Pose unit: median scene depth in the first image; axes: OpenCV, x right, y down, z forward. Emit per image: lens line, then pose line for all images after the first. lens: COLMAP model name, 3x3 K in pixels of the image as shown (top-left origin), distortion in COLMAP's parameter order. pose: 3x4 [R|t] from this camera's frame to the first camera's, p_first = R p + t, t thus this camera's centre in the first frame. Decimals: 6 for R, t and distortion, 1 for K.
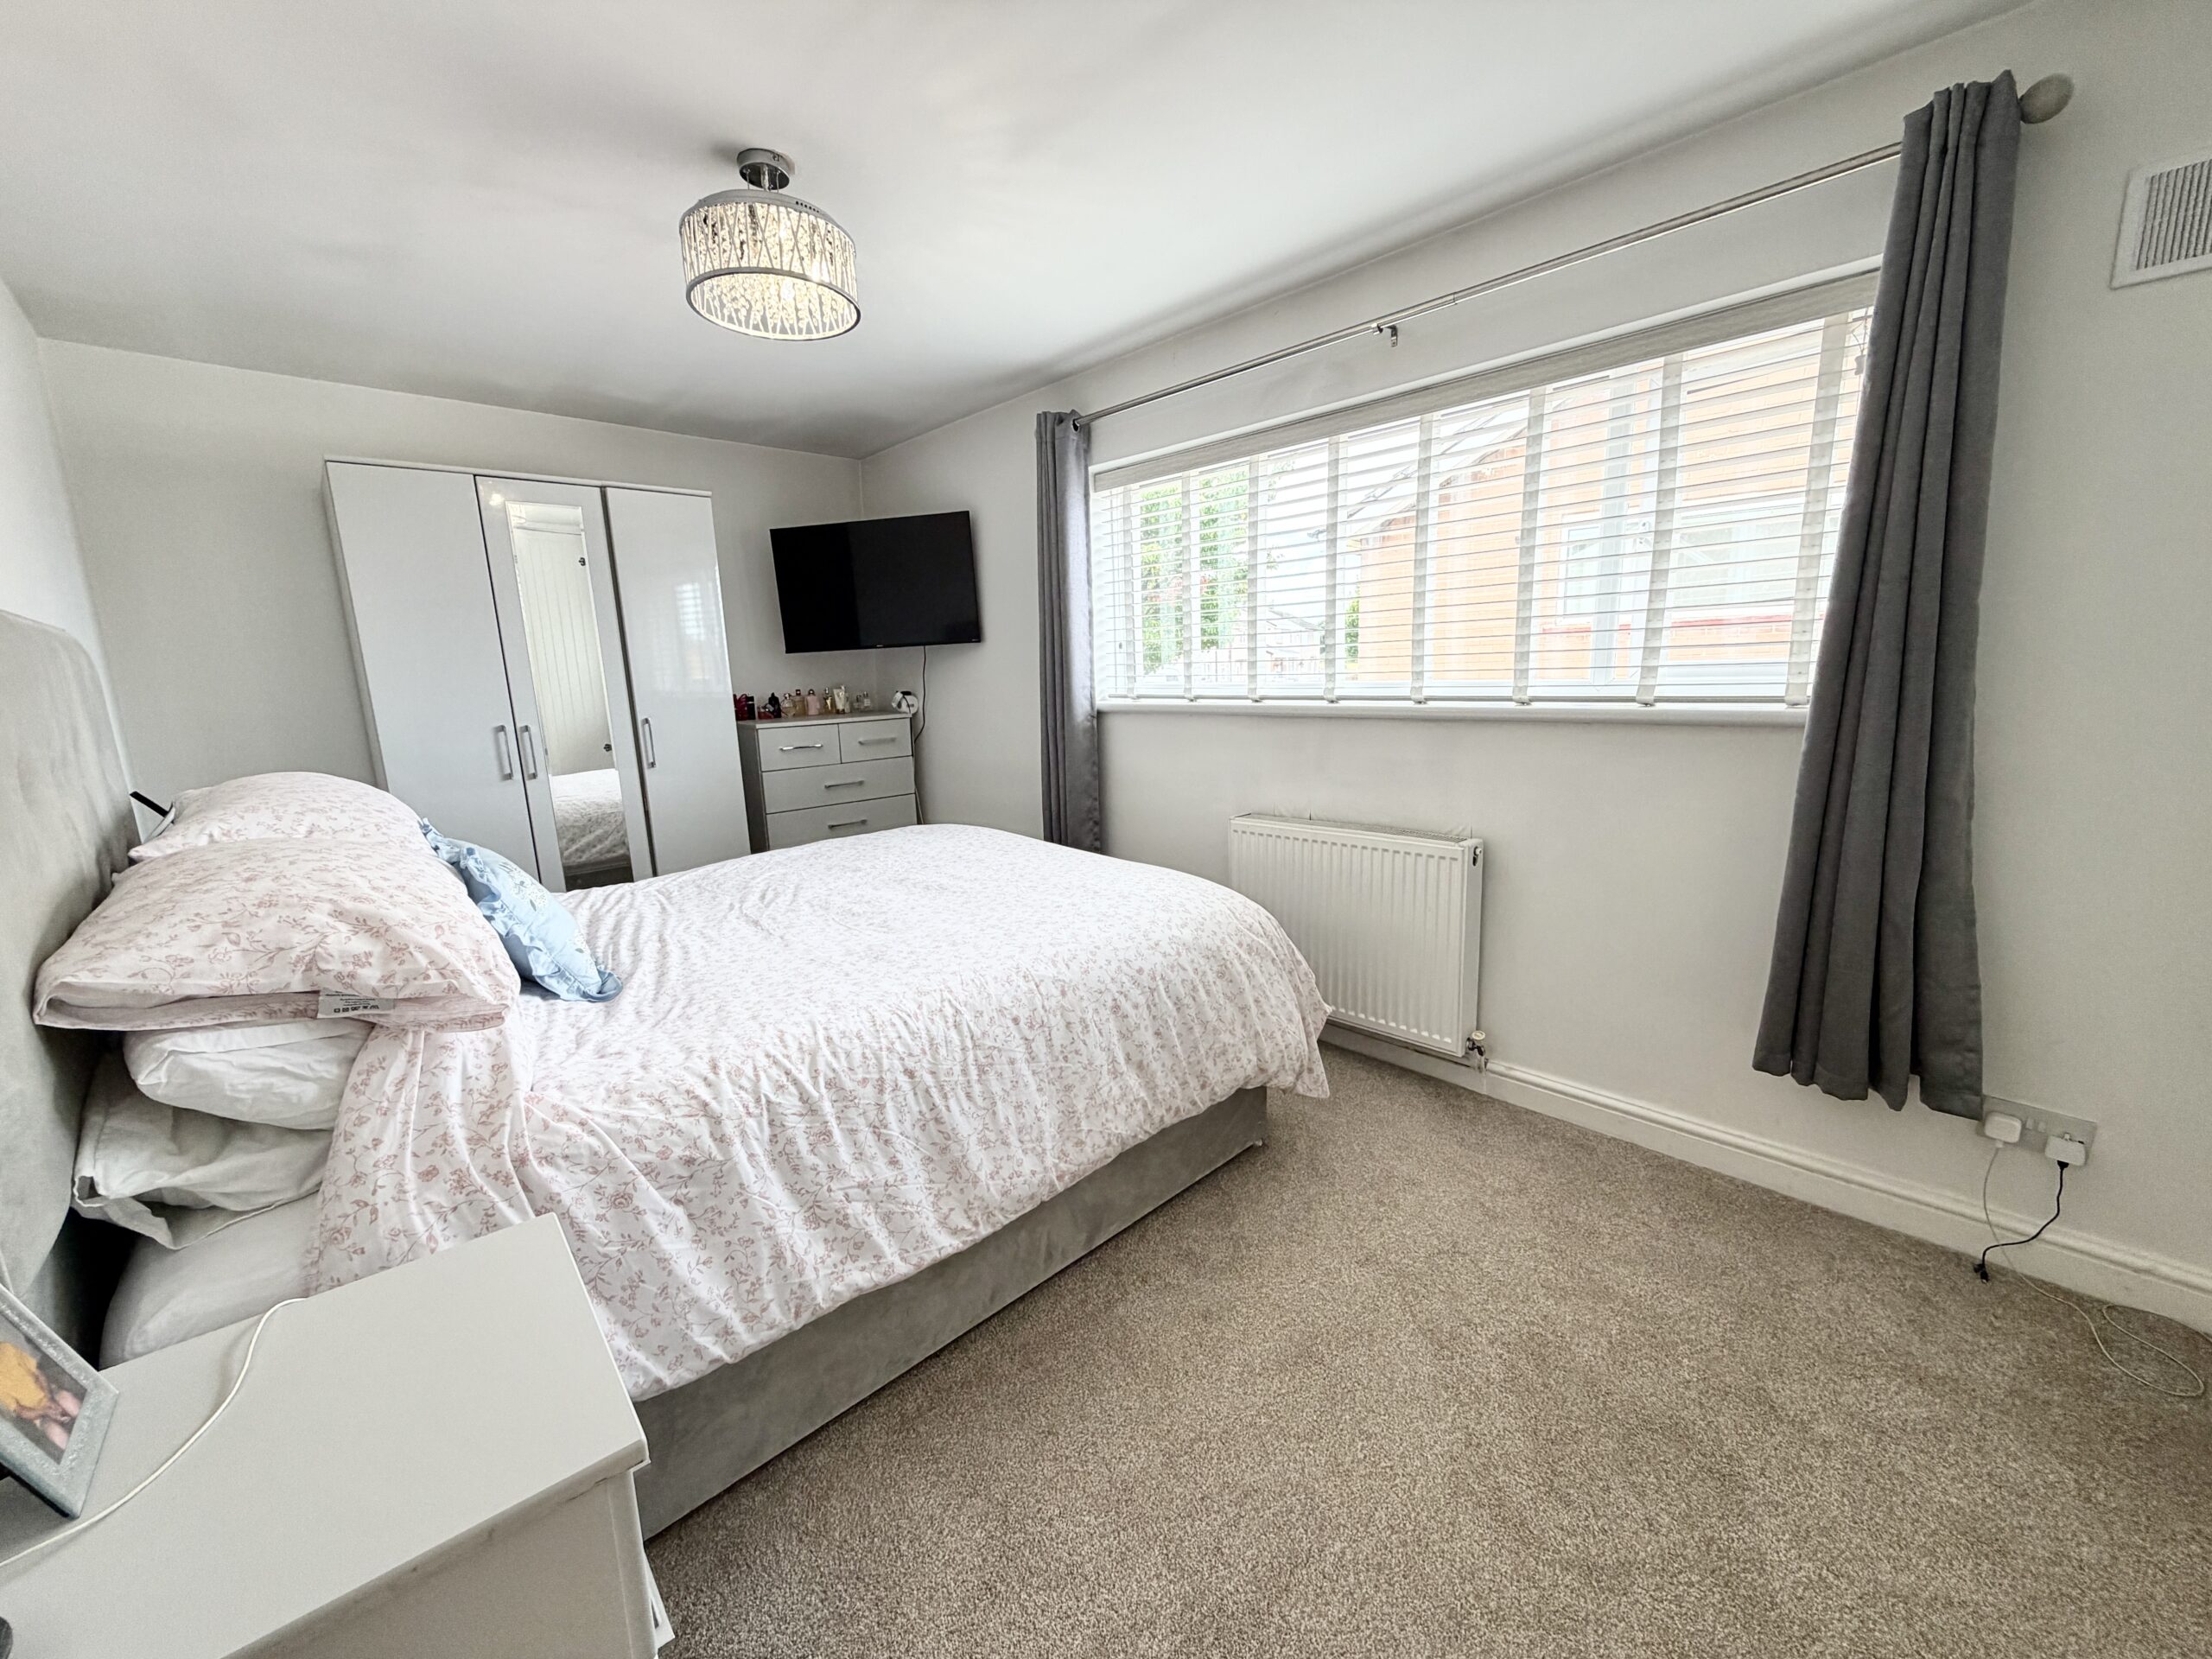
lens RADIAL K [[879.5, 0, 1103.6], [0, 879.5, 829.0], [0, 0, 1]] dist [-0.000430, 0.000124]
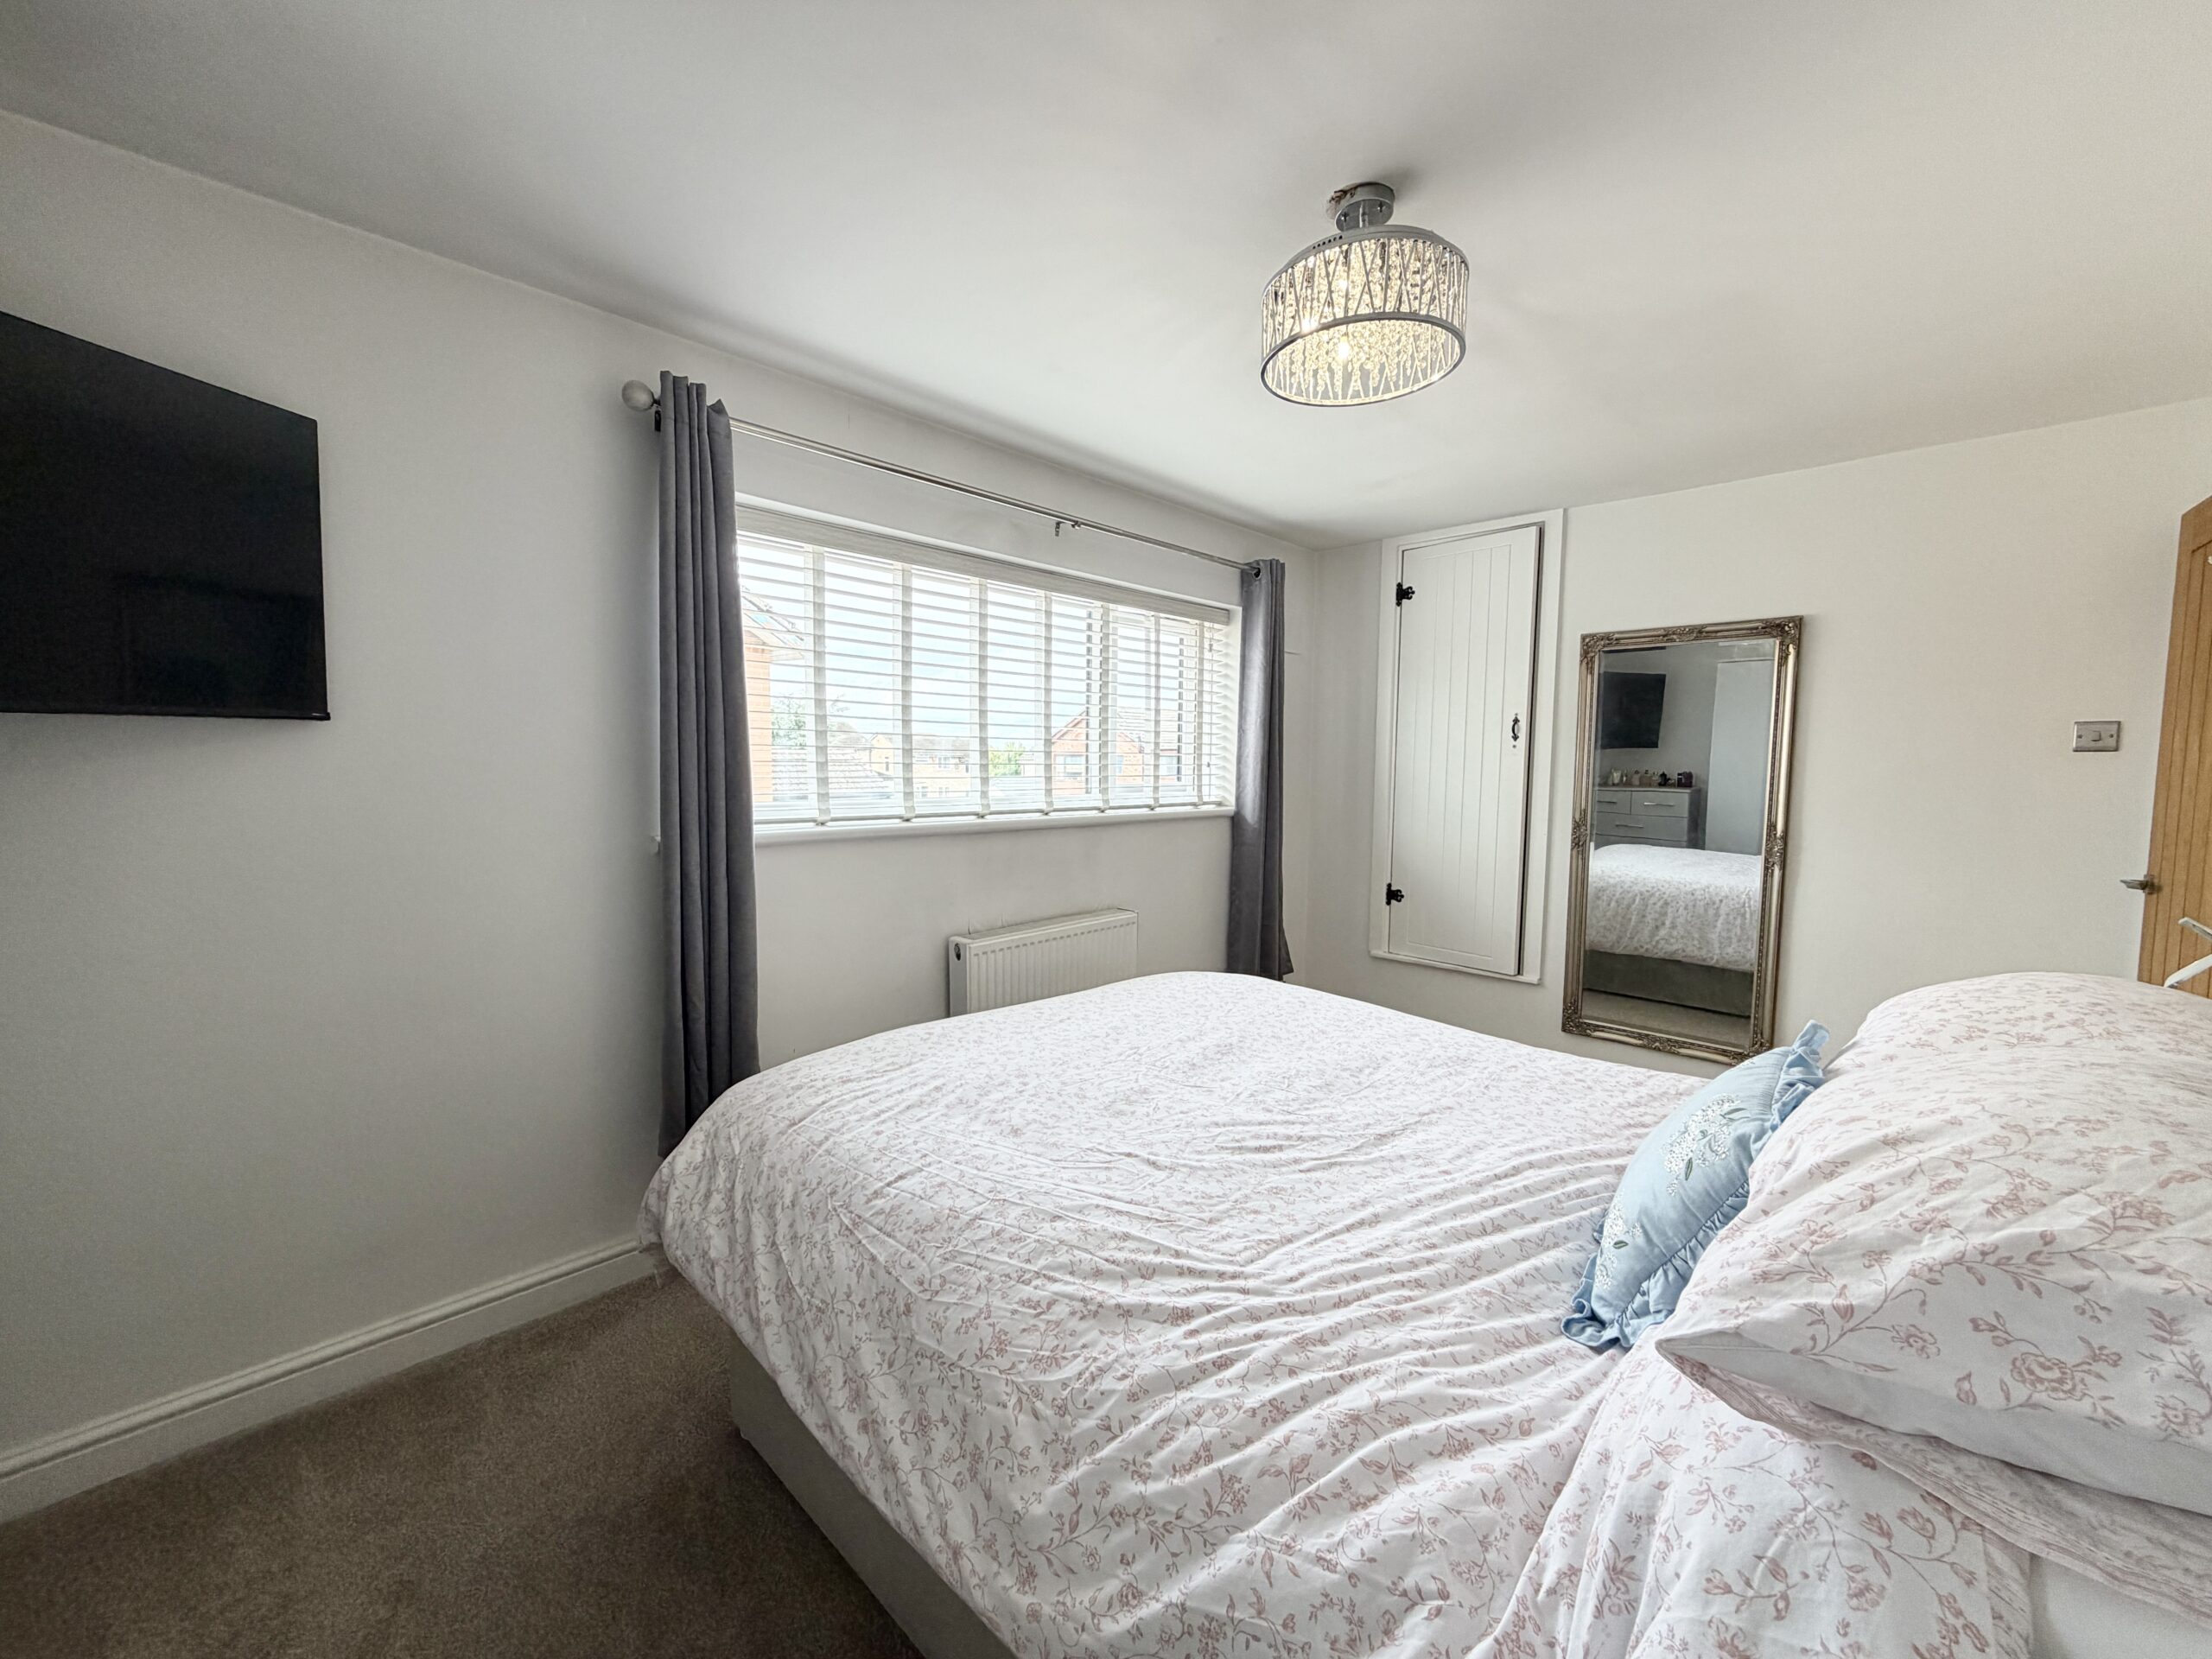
lens RADIAL K [[879.5, 0, 1103.6], [0, 879.5, 829.0], [0, 0, 1]] dist [-0.000430, 0.000124]
pose [[-0.039821, -0.040124, 0.998401, -1.076413], [0.175885, 0.983310, 0.046533, -0.208352], [-0.983605, 0.177457, -0.032099, 1.192008]]
